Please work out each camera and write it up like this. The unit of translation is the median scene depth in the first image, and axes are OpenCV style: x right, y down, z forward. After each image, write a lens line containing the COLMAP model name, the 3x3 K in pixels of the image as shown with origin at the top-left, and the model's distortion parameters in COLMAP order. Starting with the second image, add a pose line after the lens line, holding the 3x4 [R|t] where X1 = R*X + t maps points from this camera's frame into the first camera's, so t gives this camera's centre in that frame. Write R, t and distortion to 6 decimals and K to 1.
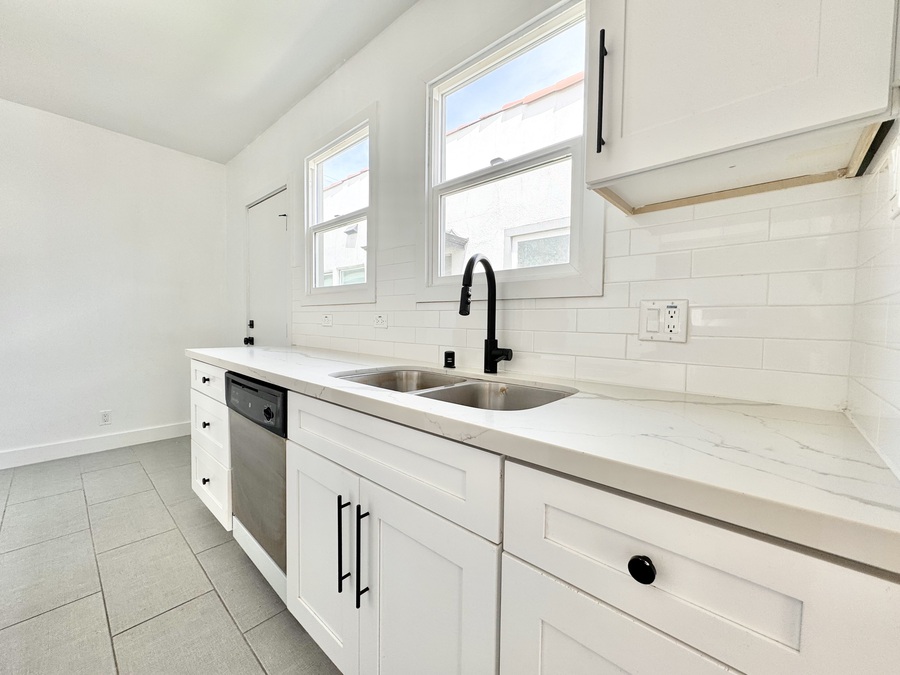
lens RADIAL K [[359.5, 0, 450.2], [0, 359.5, 338.1], [0, 0, 1]] dist [-0.001180, 0.000425]
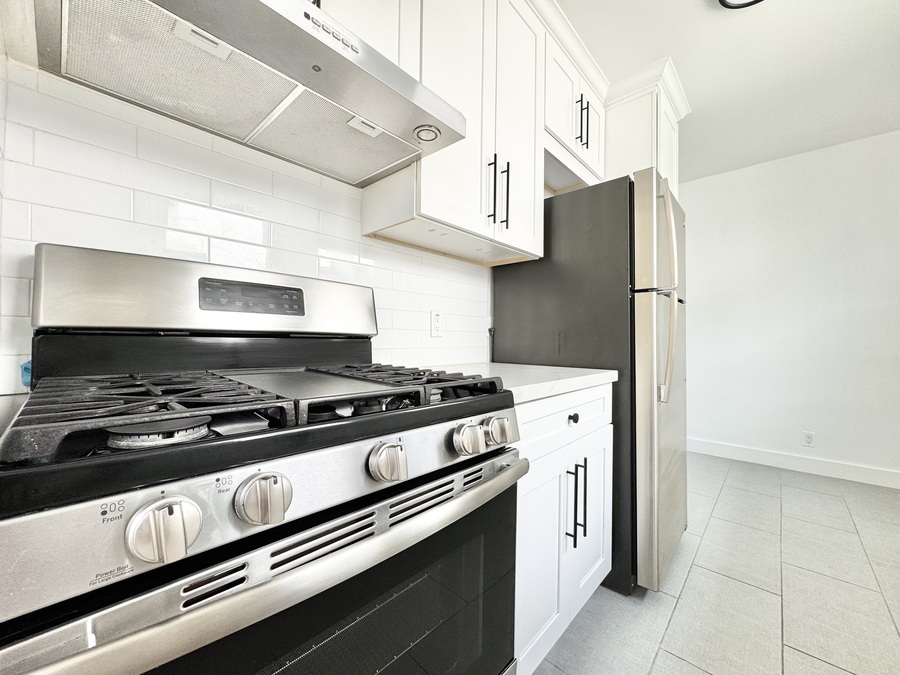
lens RADIAL K [[359.5, 0, 448.8], [0, 359.5, 336.6], [0, 0, 1]] dist [-0.001180, 0.000425]
pose [[-0.010444, -0.029104, -0.999522, 0.074817], [-0.056243, 0.998011, -0.028472, 0.045925], [0.998362, 0.055919, -0.012060, 0.026177]]
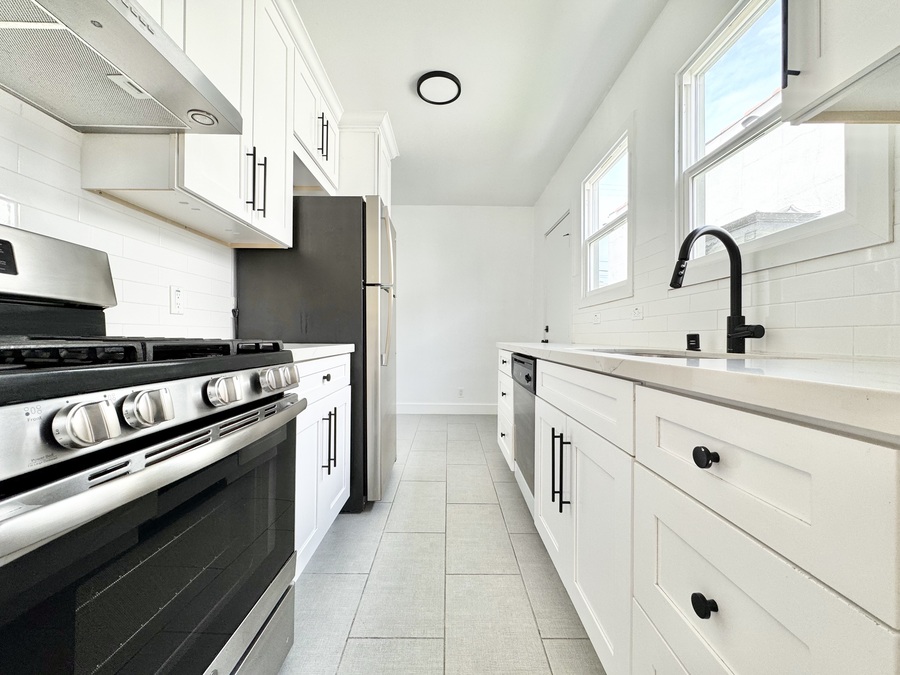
lens RADIAL K [[359.5, 0, 451.9], [0, 359.5, 337.8], [0, 0, 1]] dist [-0.001180, 0.000425]
pose [[0.675867, -0.011116, -0.736940, 0.257607], [-0.027925, 0.998782, -0.040677, 0.100359], [0.736495, 0.048071, 0.674733, -0.121204]]
